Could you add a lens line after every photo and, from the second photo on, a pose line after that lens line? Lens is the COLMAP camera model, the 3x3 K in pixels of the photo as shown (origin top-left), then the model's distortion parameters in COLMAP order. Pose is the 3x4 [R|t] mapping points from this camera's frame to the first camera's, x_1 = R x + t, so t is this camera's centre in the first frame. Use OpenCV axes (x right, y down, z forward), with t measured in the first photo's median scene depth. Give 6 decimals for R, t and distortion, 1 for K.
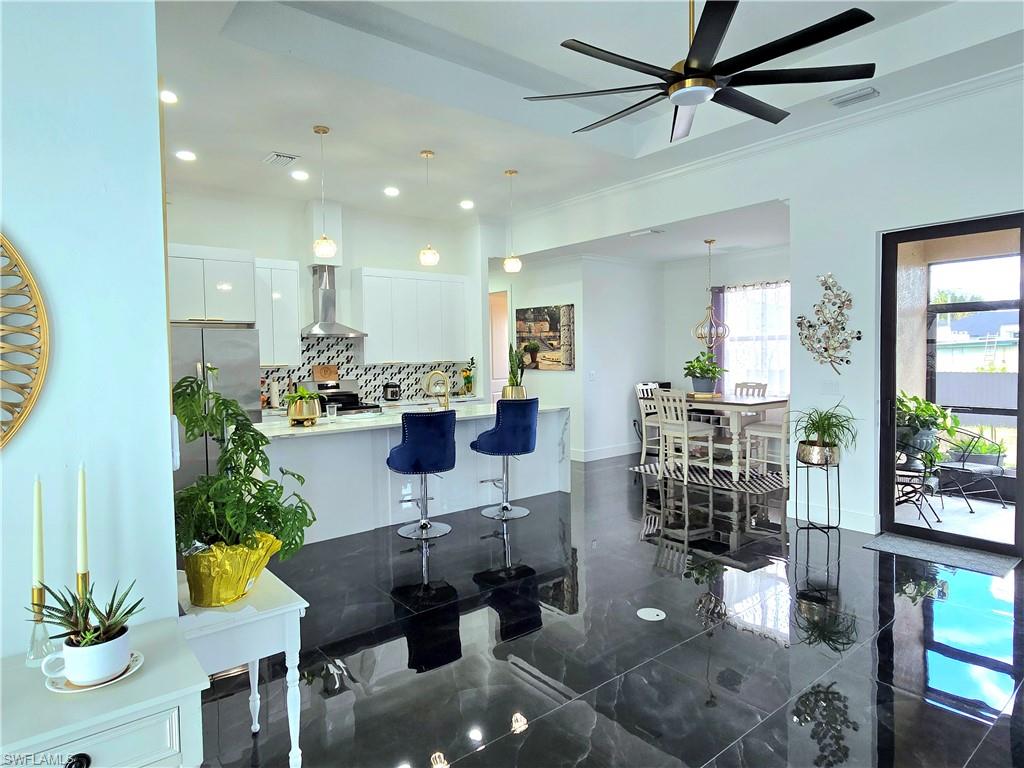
lens RADIAL K [[603.2, 0, 519.0], [0, 603.2, 375.5], [0, 0, 1]] dist [-0.001201, -0.001609]
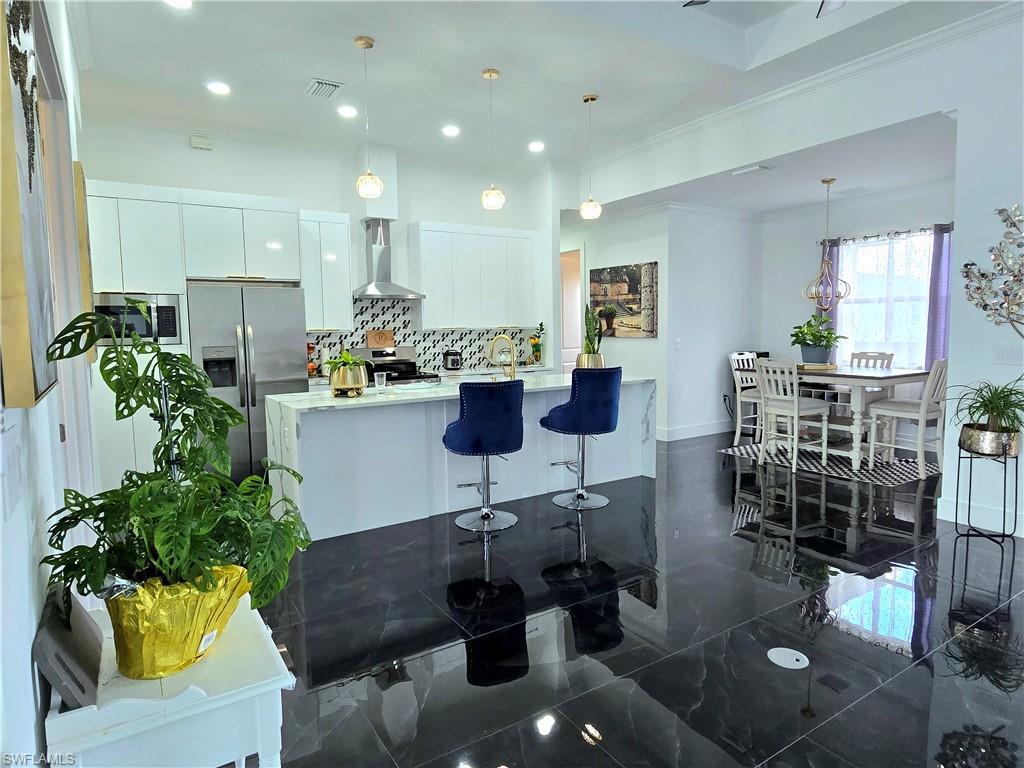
lens RADIAL K [[603.2, 0, 519.0], [0, 603.2, 375.5], [0, 0, 1]] dist [-0.001201, -0.001609]
pose [[0.994033, 0.009075, -0.108698, -0.014746], [-0.004262, 0.999004, 0.044424, 0.010038], [0.108992, -0.043696, 0.993082, 0.123071]]
